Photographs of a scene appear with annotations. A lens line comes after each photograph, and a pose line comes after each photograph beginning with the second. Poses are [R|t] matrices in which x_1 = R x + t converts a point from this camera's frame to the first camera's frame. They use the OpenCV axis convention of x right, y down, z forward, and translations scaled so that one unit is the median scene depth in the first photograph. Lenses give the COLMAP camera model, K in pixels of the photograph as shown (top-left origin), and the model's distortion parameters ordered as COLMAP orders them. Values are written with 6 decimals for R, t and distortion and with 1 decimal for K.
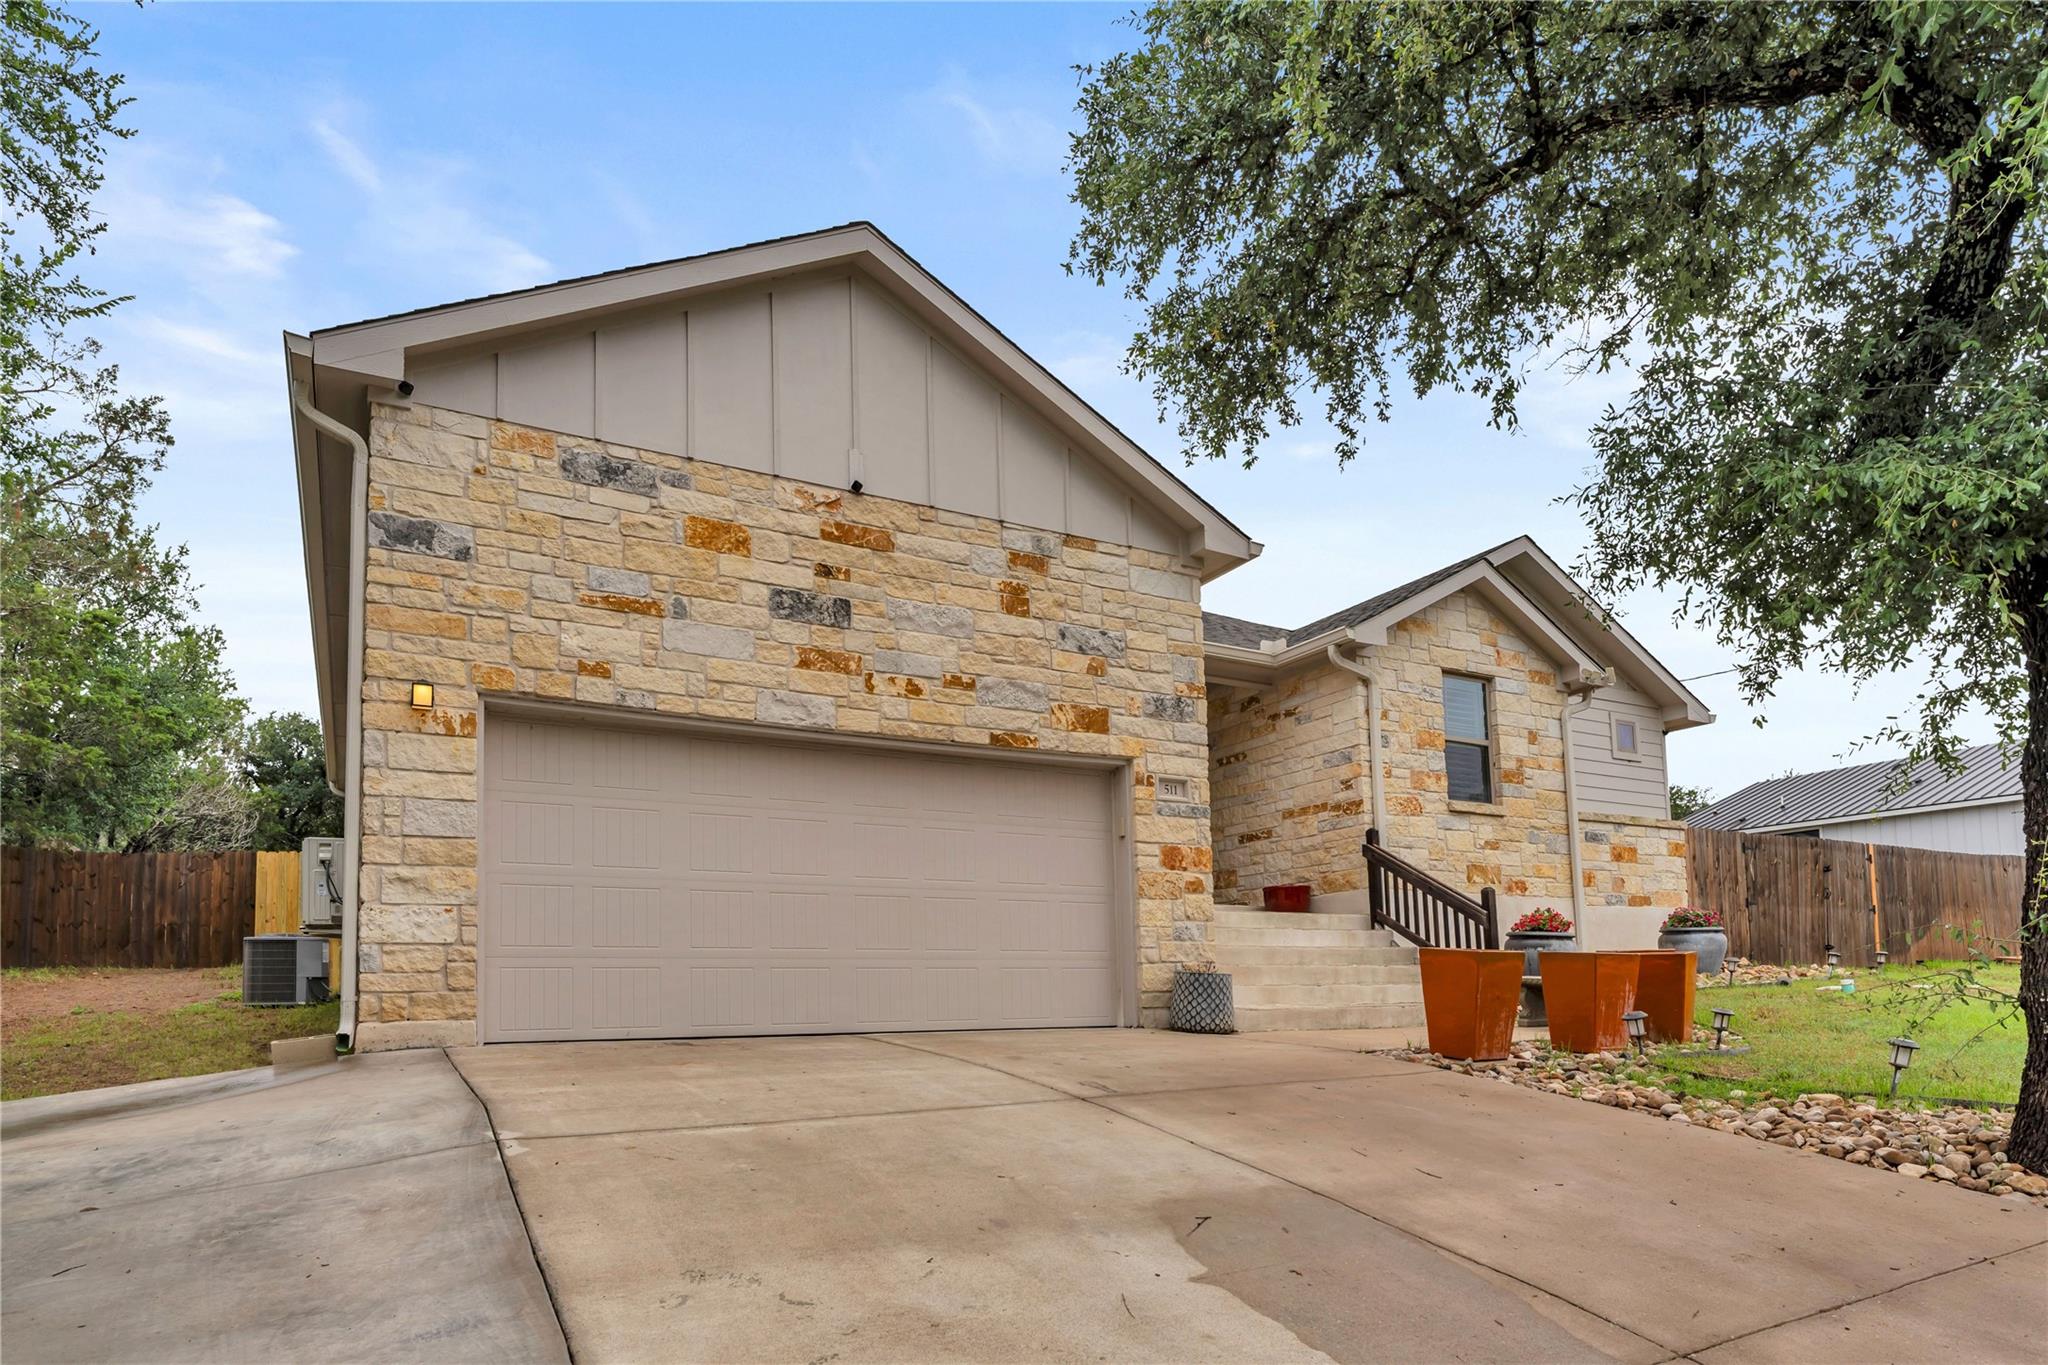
lens RADIAL K [[1129.1, 0, 1041.0], [0, 1129.1, 792.5], [0, 0, 1]] dist [-0.000577, 0.000349]
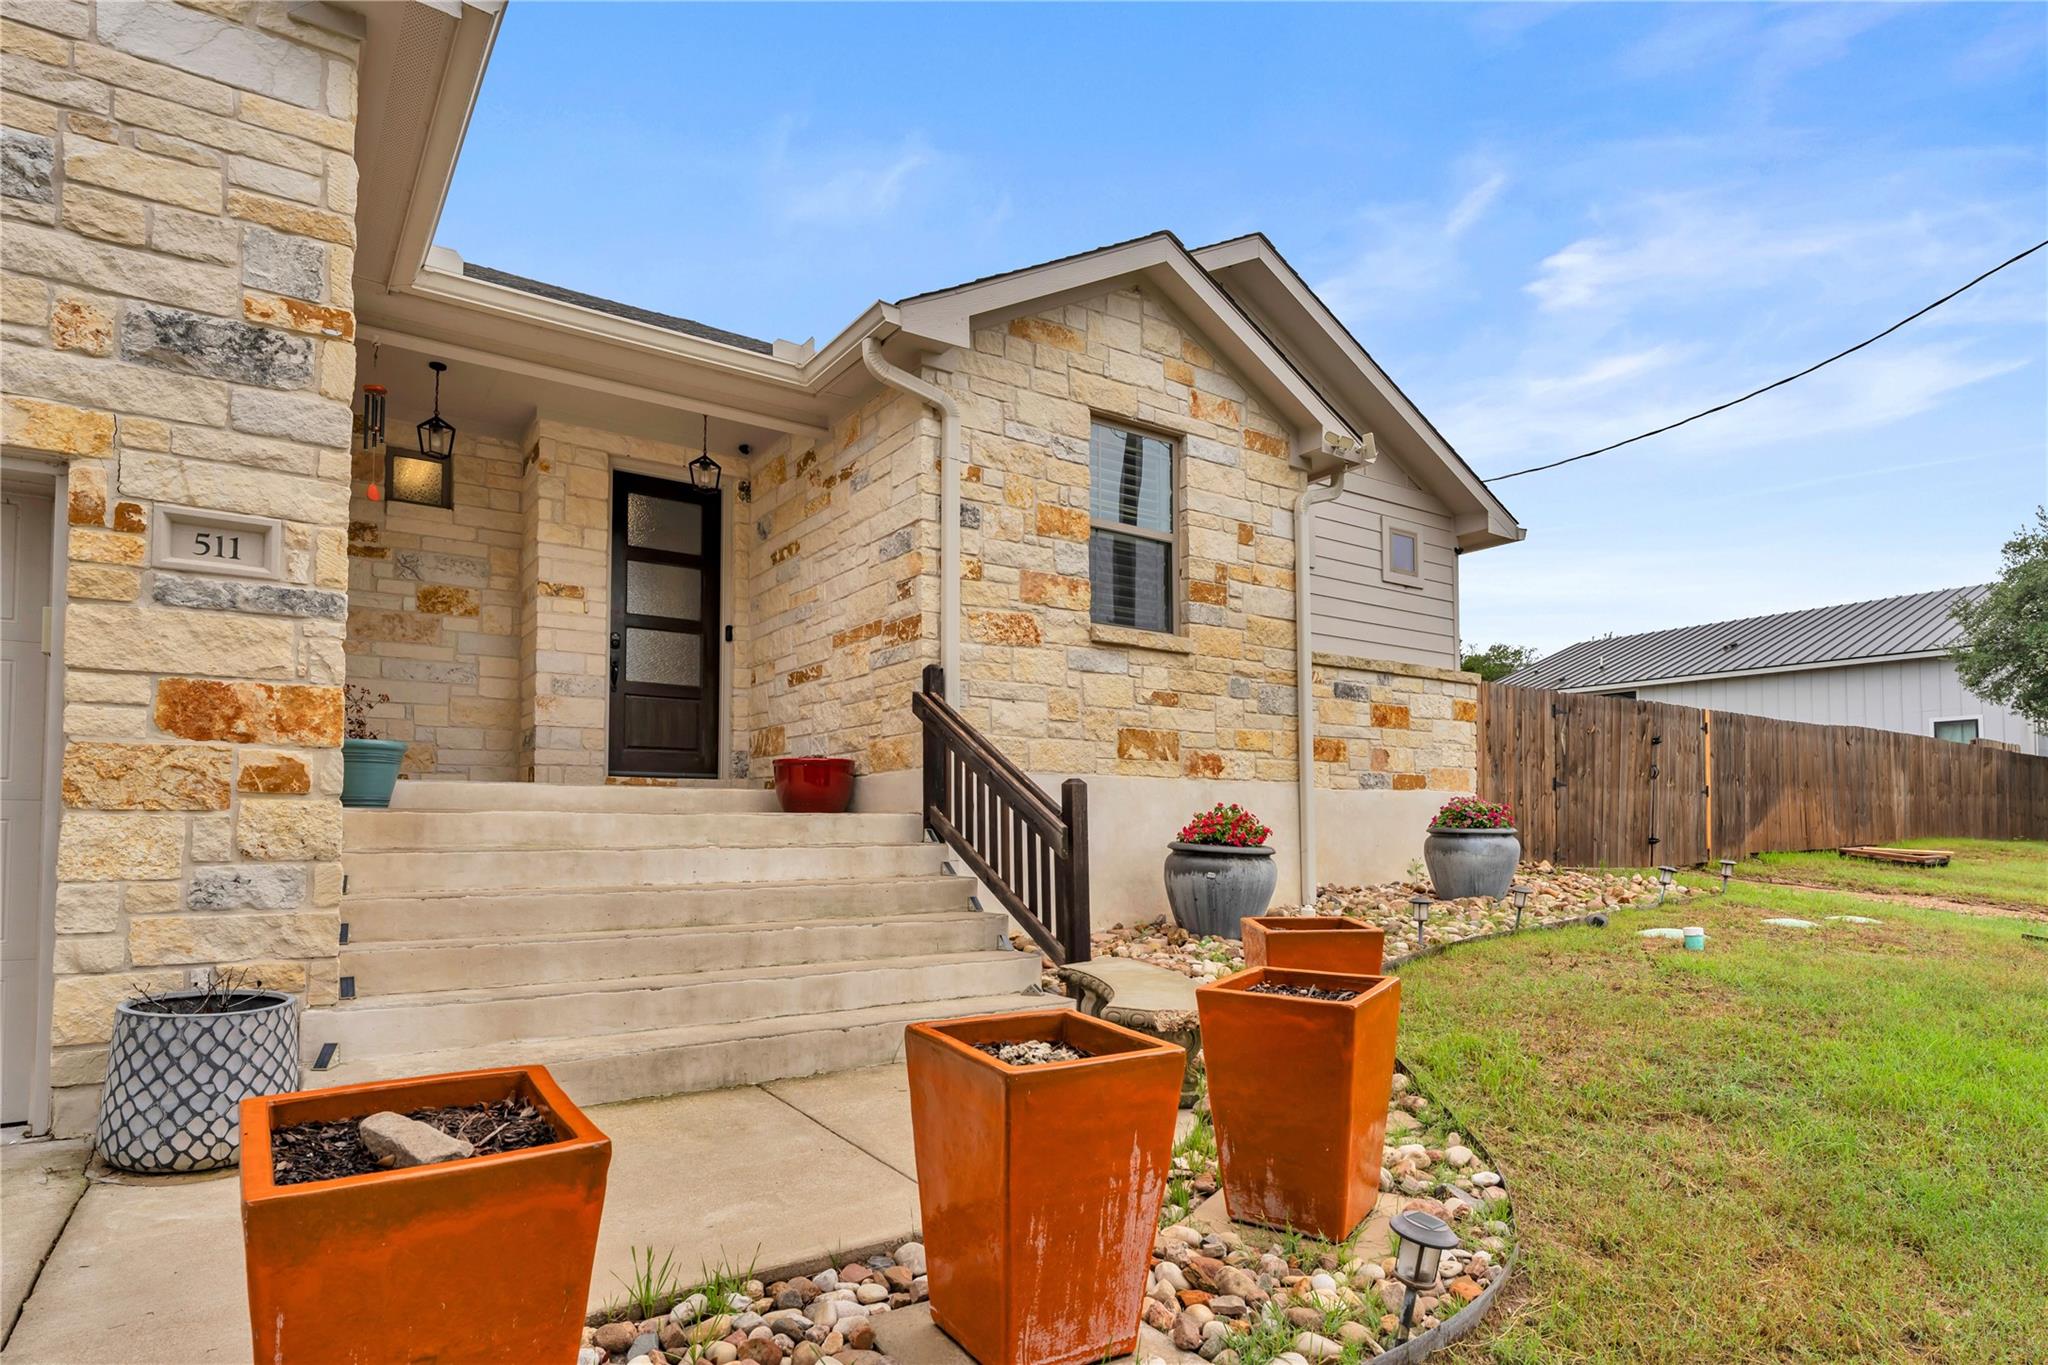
lens RADIAL K [[1062.4, 0, 1022.8], [0, 1062.4, 679.2], [0, 0, 1]] dist [-0.000221, -0.000289]
pose [[0.996131, 0.027337, 0.083517, 0.262567], [-0.030465, 0.998872, 0.036414, 0.016002], [-0.082428, -0.038817, 0.995841, 0.405800]]
